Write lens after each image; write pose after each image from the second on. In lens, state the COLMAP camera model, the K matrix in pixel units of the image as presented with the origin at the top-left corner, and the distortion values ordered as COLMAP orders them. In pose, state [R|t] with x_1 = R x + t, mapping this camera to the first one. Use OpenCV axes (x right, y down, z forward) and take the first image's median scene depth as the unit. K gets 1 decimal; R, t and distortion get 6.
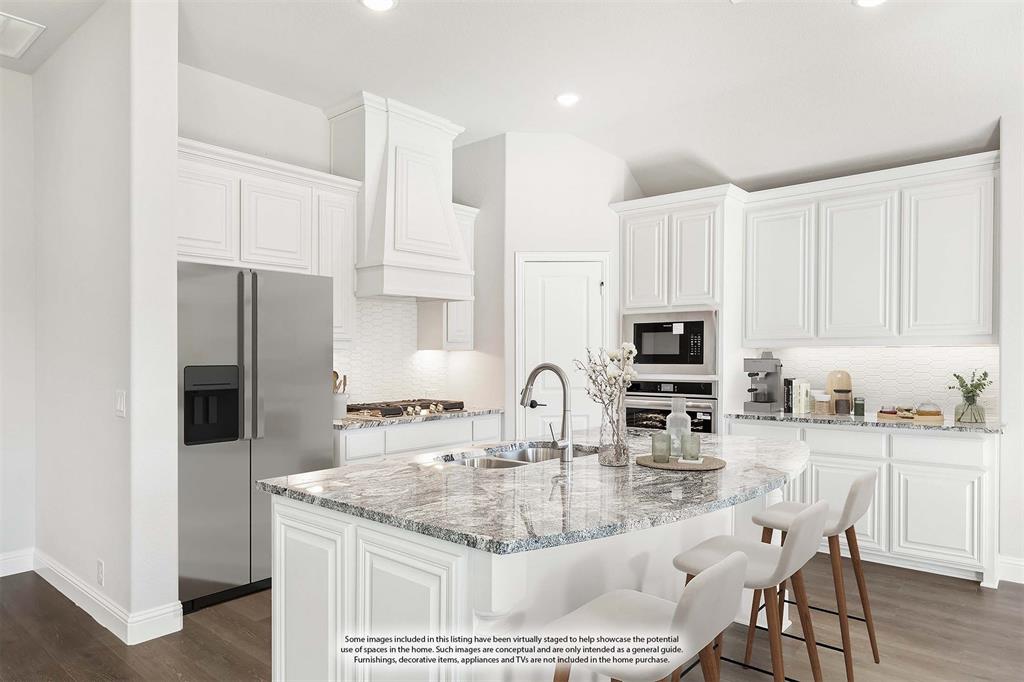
lens RADIAL K [[647.5, 0, 517.2], [0, 647.5, 358.4], [0, 0, 1]] dist [0.009260, 0.002625]
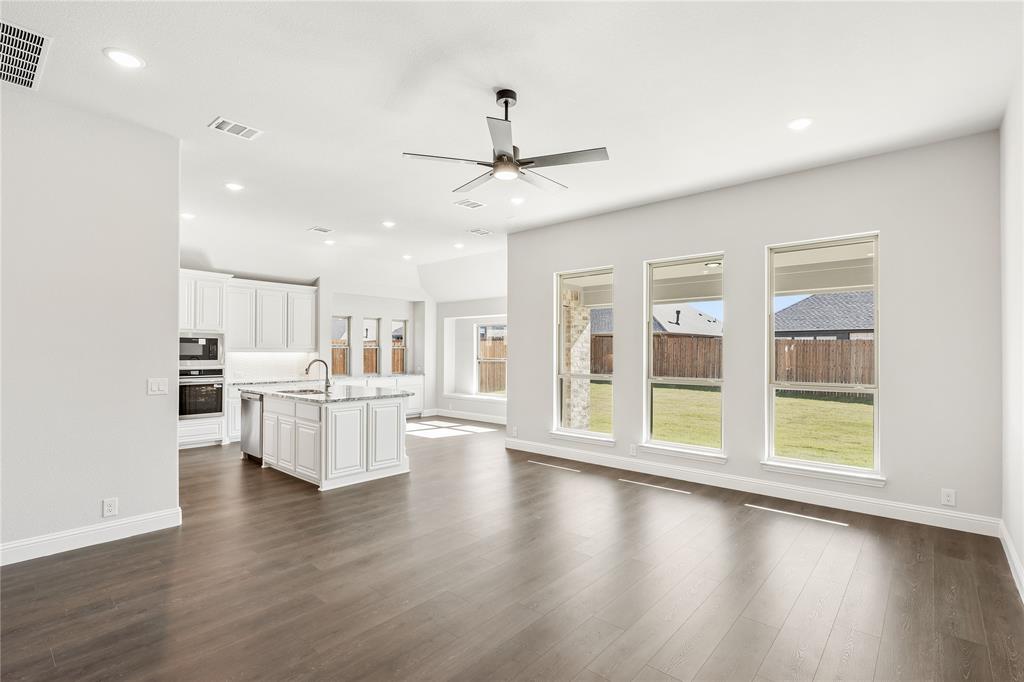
lens RADIAL K [[476.5, 0, 514.4], [0, 476.5, 349.3], [0, 0, 1]] dist [-0.000530, -0.000668]
pose [[0.004907, 0.011192, 0.999925, -1.170269], [0.004822, 0.999925, -0.011216, -0.003222], [-0.999976, 0.004876, 0.004853, 0.066154]]
